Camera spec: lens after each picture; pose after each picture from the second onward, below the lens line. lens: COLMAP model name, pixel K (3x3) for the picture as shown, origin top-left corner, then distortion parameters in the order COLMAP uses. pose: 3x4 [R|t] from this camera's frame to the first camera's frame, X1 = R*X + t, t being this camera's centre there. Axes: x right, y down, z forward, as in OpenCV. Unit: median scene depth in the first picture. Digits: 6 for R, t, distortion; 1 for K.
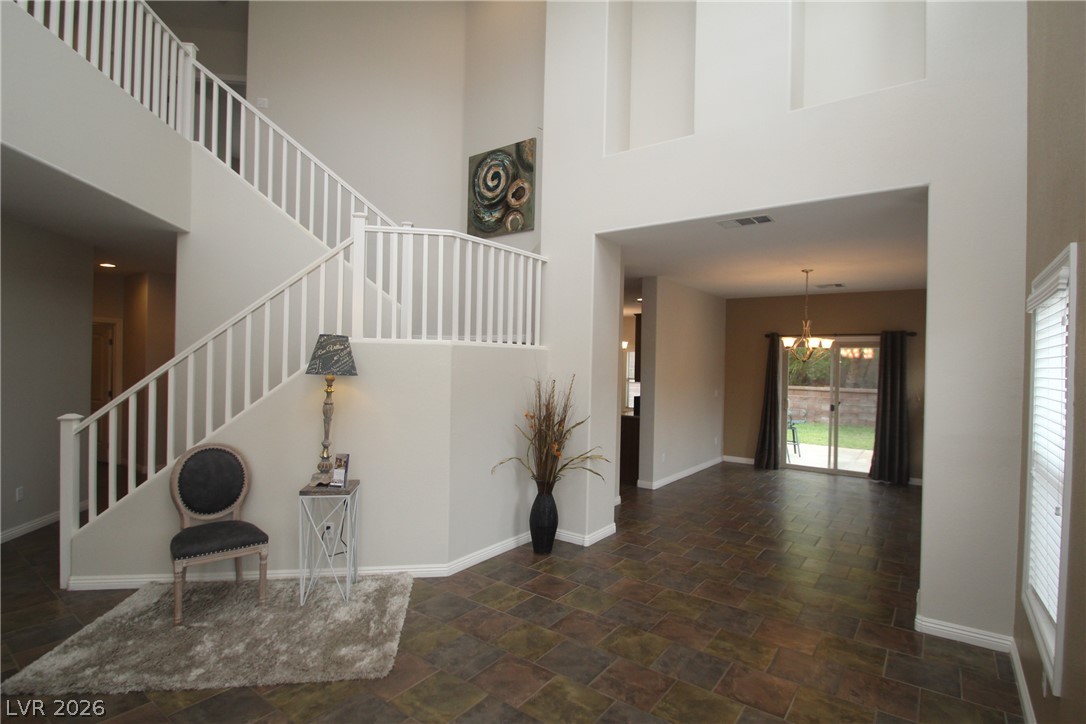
lens RADIAL K [[519.9, 0, 540.7], [0, 519.9, 366.7], [0, 0, 1]] dist [0.003977, -0.010445]
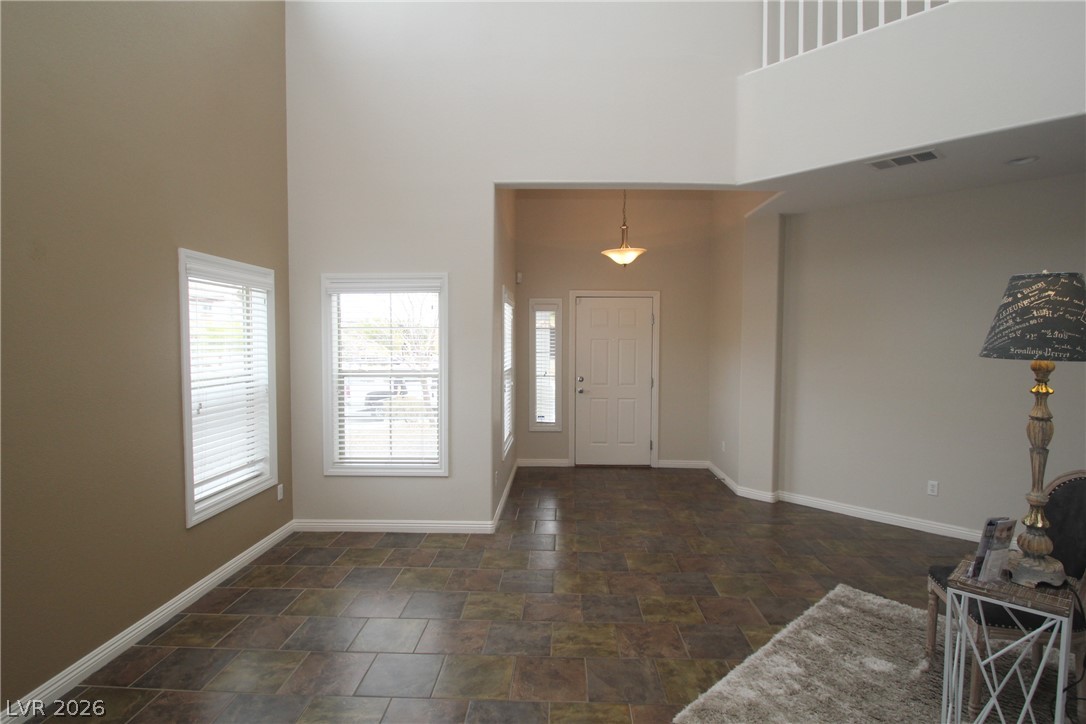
lens RADIAL K [[545.9, 0, 549.5], [0, 545.9, 364.0], [0, 0, 1]] dist [-0.002075, -0.014098]
pose [[-0.807123, -0.006782, -0.590345, 0.256037], [-0.028763, 0.999198, 0.027845, 0.019037], [0.589682, 0.039454, -0.806671, 1.104585]]
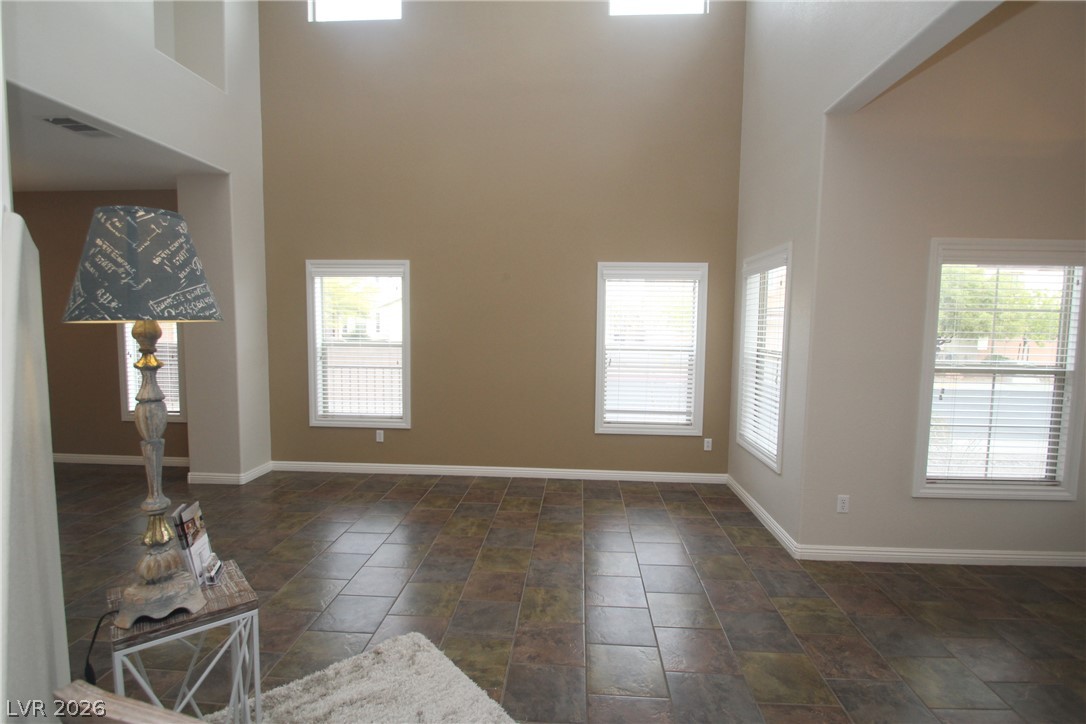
lens RADIAL K [[545.9, 0, 549.5], [0, 545.9, 364.0], [0, 0, 1]] dist [-0.002075, -0.014098]
pose [[-0.545655, -0.092128, 0.832930, -0.866482], [-0.017395, 0.994970, 0.098655, 0.002263], [-0.837829, 0.039343, -0.544513, 0.947956]]
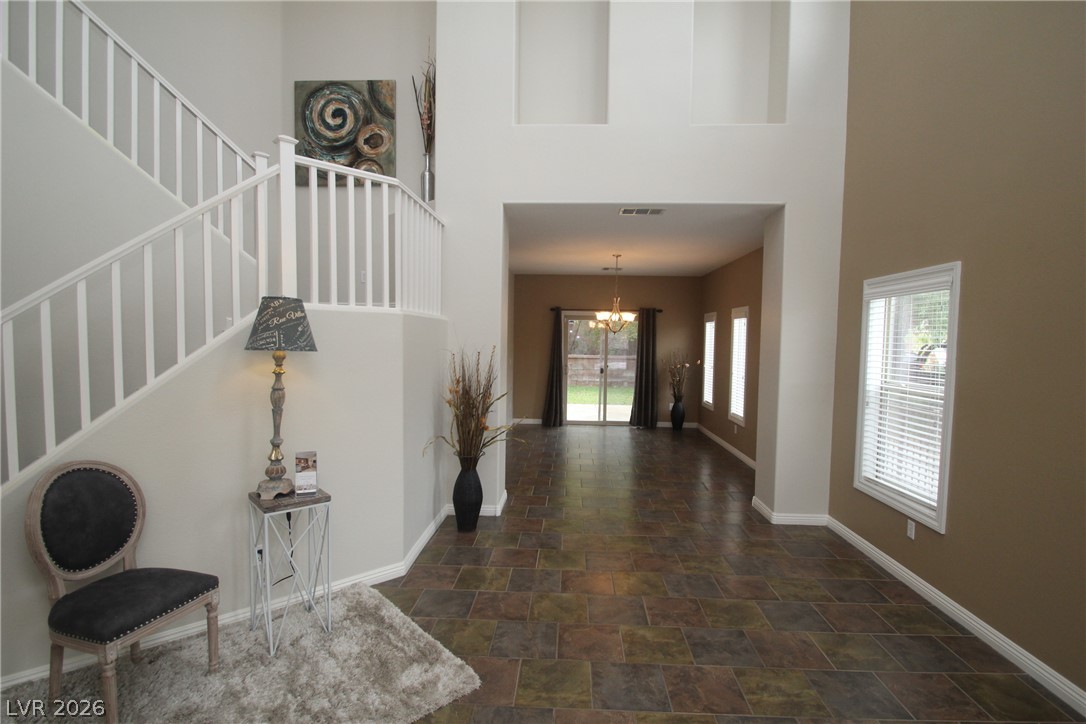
lens RADIAL K [[519.9, 0, 540.7], [0, 519.9, 366.7], [0, 0, 1]] dist [0.003977, -0.010445]
pose [[0.838435, -0.036106, 0.543804, -0.484980], [0.005108, 0.998280, 0.058405, -0.003582], [-0.544977, -0.046191, 0.837177, 0.154681]]
